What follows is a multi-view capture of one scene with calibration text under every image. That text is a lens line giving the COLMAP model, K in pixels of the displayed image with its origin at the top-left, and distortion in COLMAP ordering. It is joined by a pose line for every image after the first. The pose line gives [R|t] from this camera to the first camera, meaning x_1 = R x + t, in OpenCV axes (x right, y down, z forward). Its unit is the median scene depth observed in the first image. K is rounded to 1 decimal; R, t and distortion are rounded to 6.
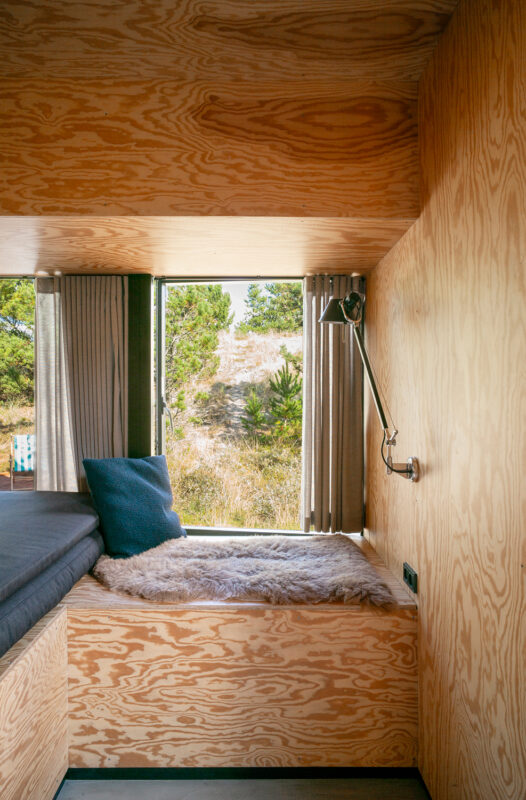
lens RADIAL K [[494.8, 0, 263.0], [0, 494.8, 400.0], [0, 0, 1]] dist [-0.000225, 0.001687]
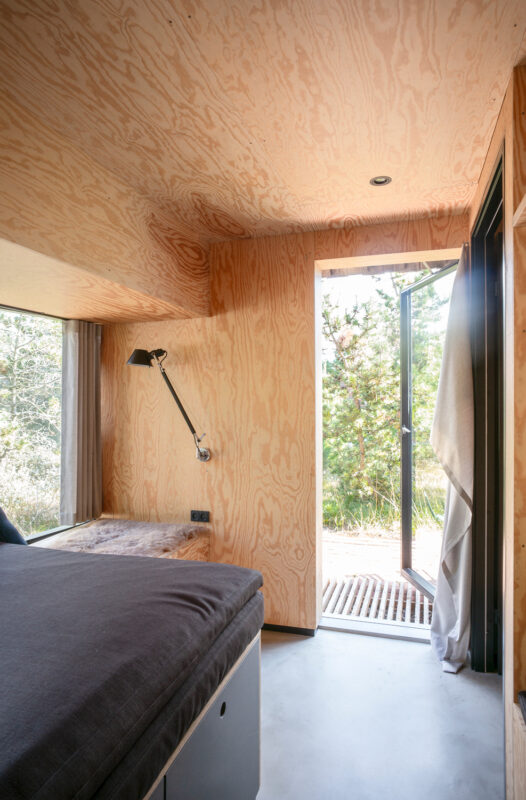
lens RADIAL K [[494.8, 0, 263.0], [0, 494.8, 400.0], [0, 0, 1]] dist [-0.000225, 0.001687]
pose [[0.305236, -0.012065, 0.952200, -1.318962], [0.014801, 0.999859, 0.007925, -0.067378], [-0.952162, 0.011674, 0.305372, 0.238207]]
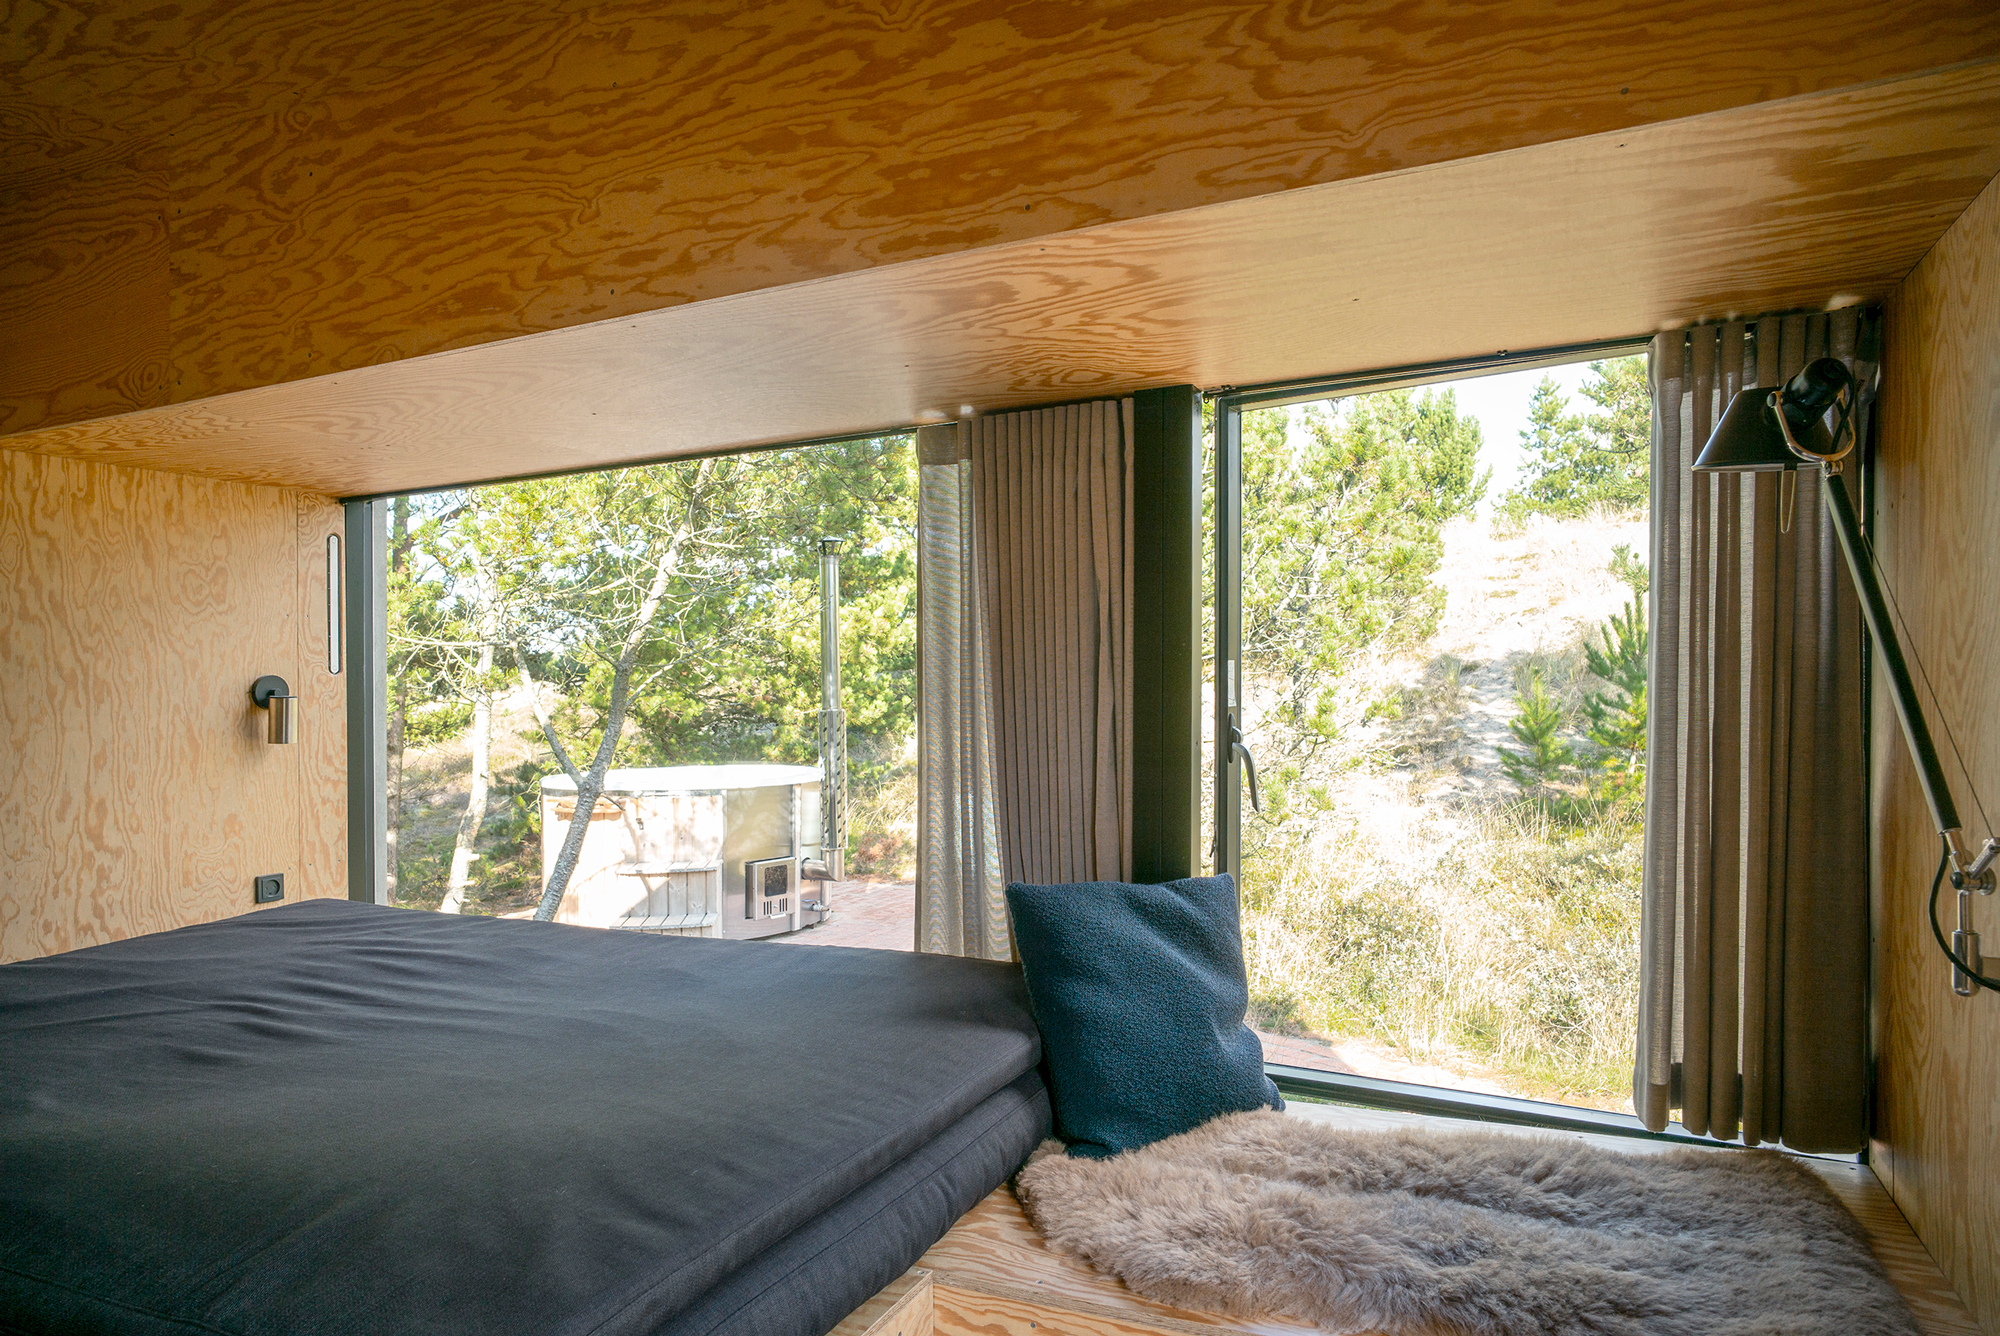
lens RADIAL K [[1208.8, 0, 1038.6], [0, 1208.8, 746.7], [0, 0, 1]] dist [-0.044596, 0.050663]
pose [[0.911123, -0.003886, -0.412115, 0.052591], [0.019795, 0.999214, 0.034342, -0.021160], [0.411658, -0.039447, 0.910484, 0.157576]]
